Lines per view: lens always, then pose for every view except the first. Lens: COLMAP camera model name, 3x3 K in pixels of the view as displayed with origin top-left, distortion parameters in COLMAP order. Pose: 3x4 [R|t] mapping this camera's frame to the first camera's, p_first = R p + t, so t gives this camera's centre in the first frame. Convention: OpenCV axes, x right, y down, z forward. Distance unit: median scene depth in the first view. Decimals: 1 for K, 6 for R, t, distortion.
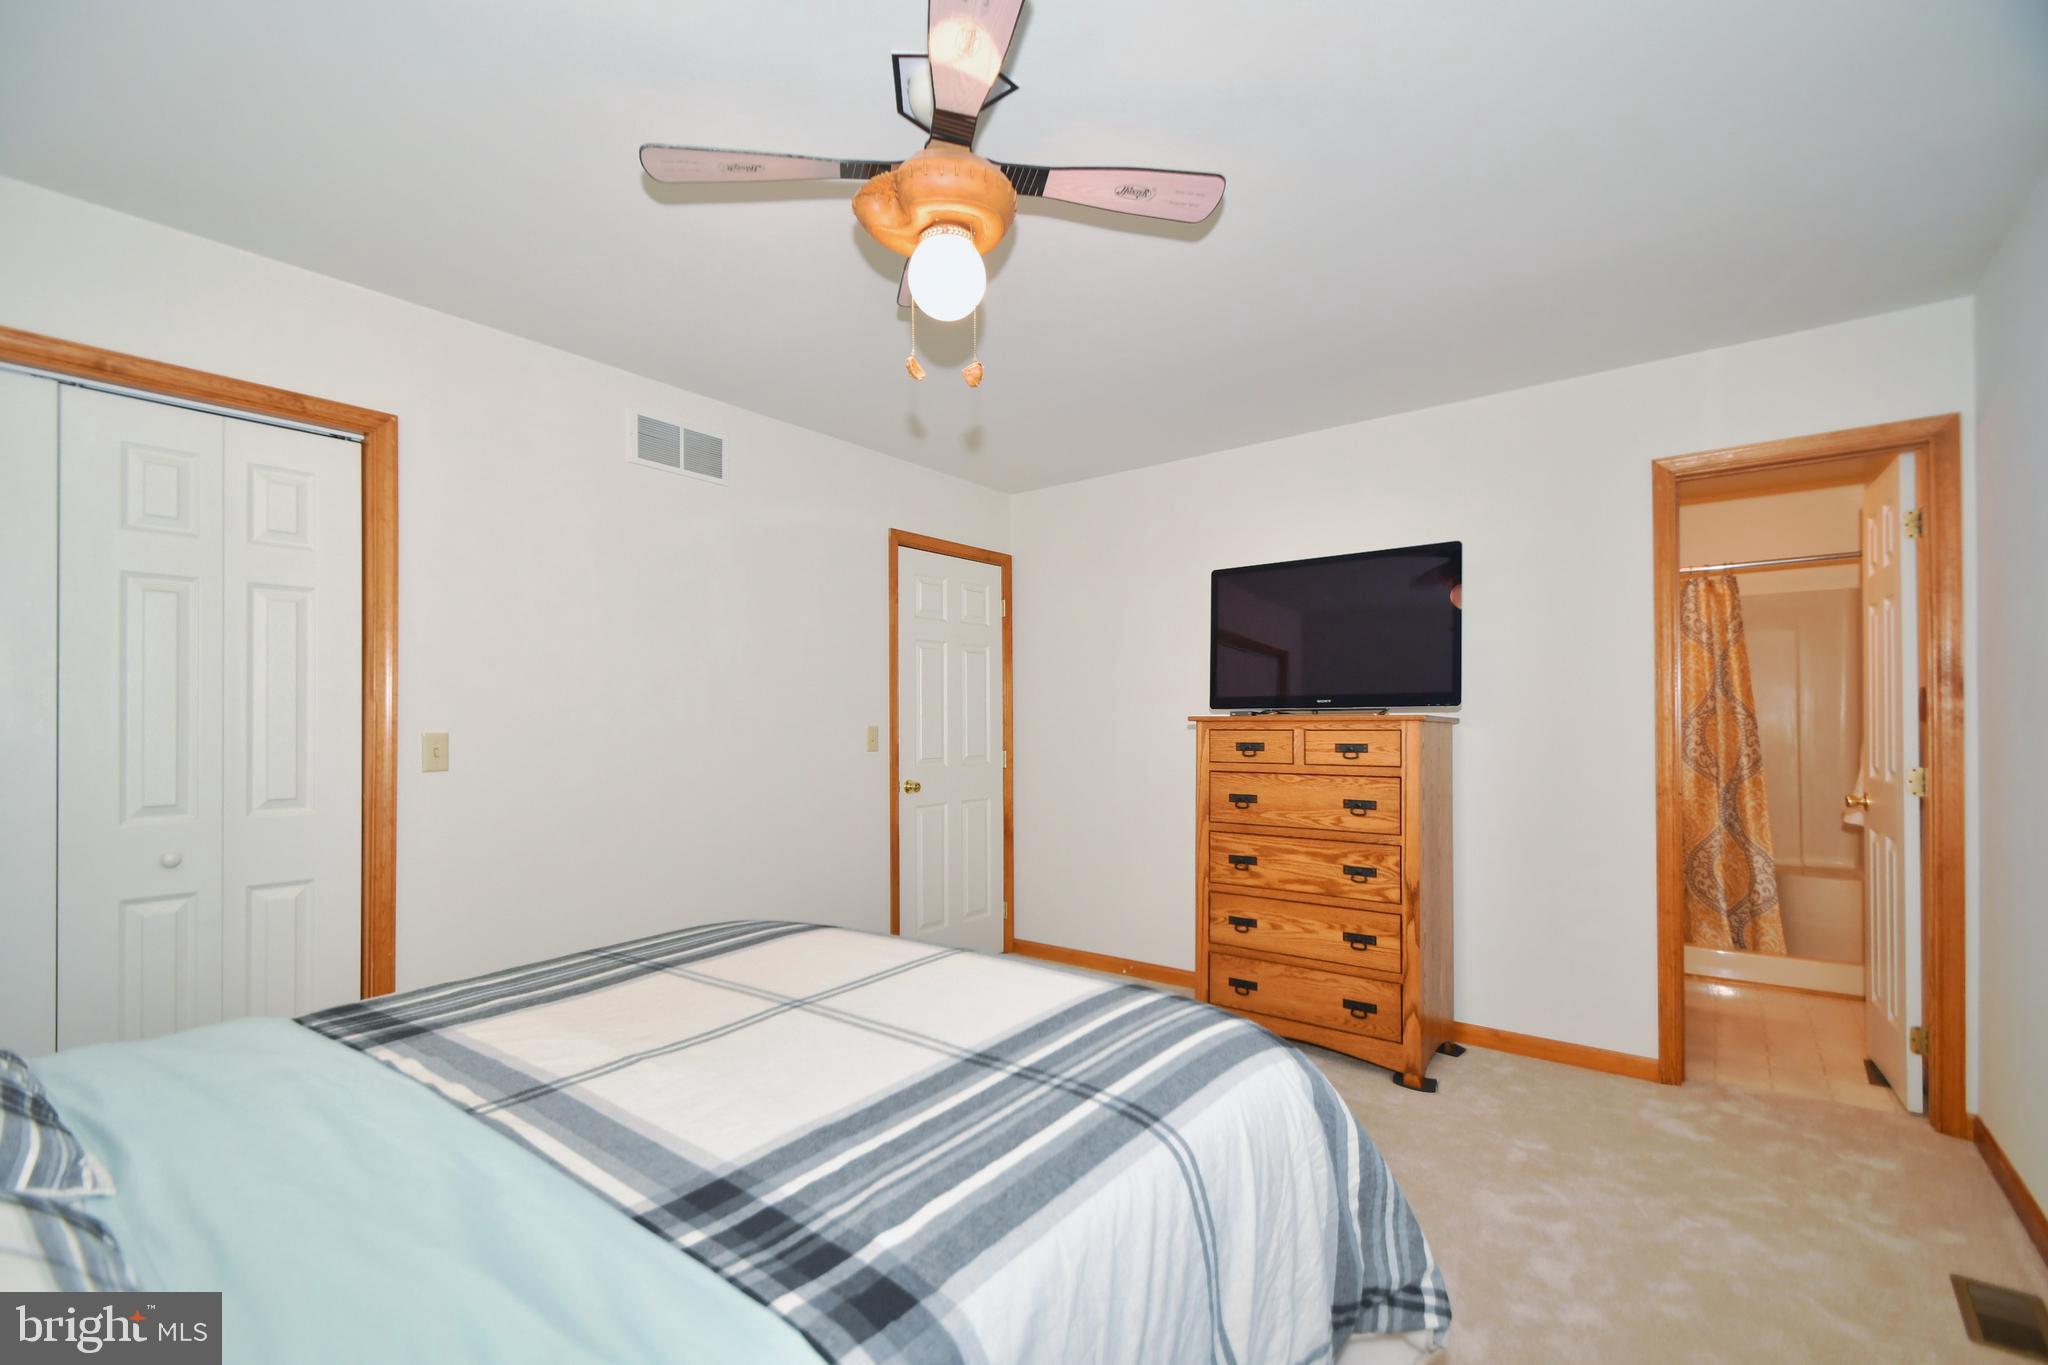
lens RADIAL K [[892.9, 0, 1003.8], [0, 892.9, 718.3], [0, 0, 1]] dist [0.005941, -0.000211]
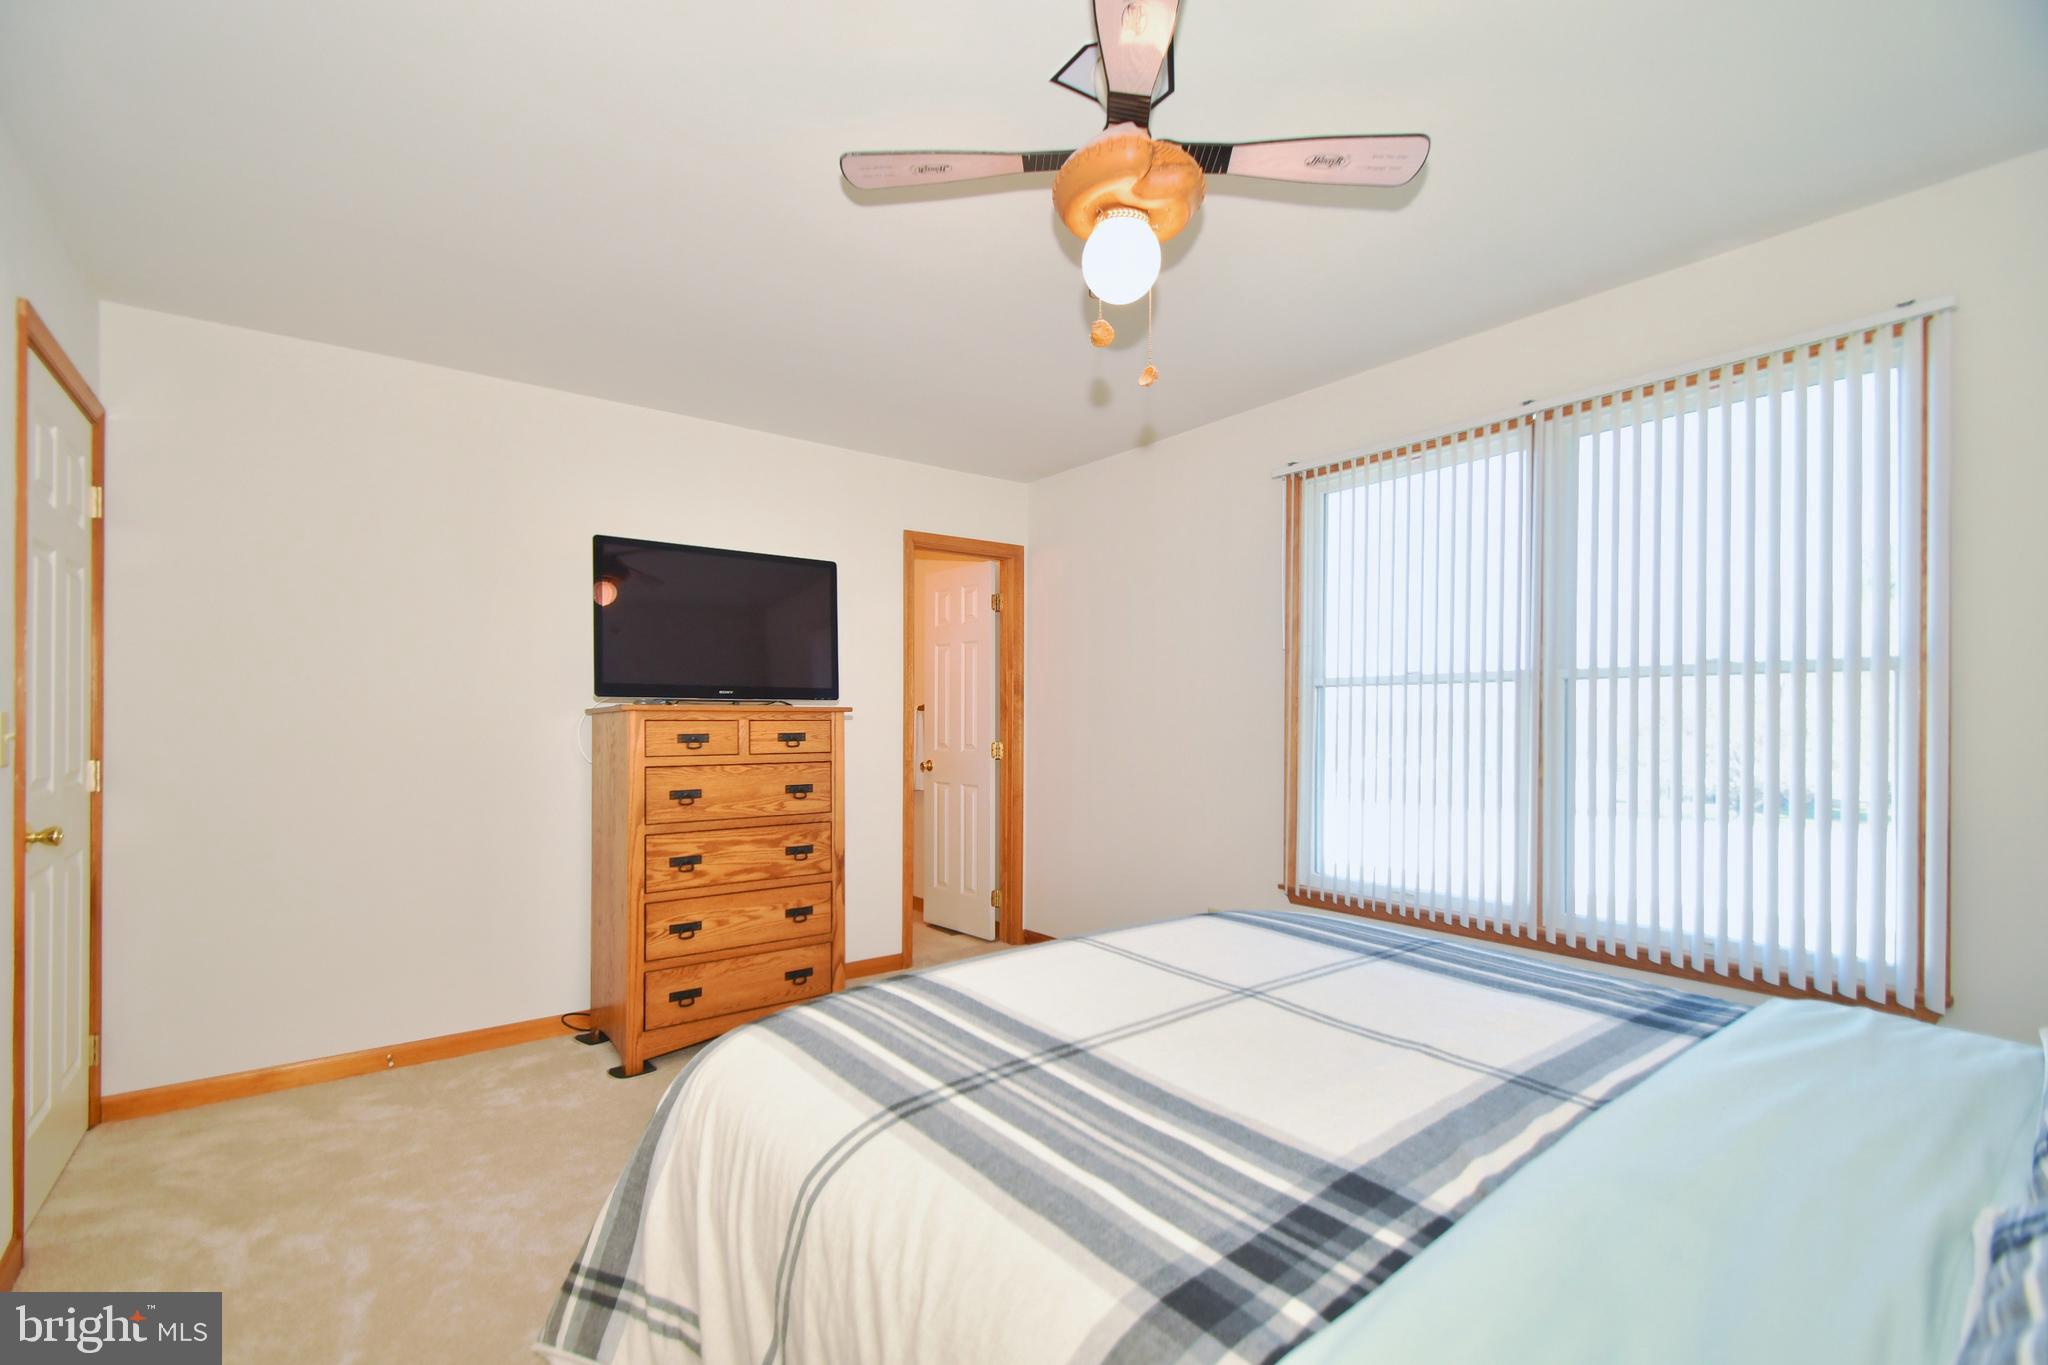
lens RADIAL K [[892.9, 0, 1003.8], [0, 892.9, 718.3], [0, 0, 1]] dist [0.005941, -0.000211]
pose [[0.259815, 0.004140, 0.965649, -0.580726], [-0.005903, 0.999979, -0.002699, 0.012124], [-0.965640, -0.004999, 0.259834, 0.471843]]
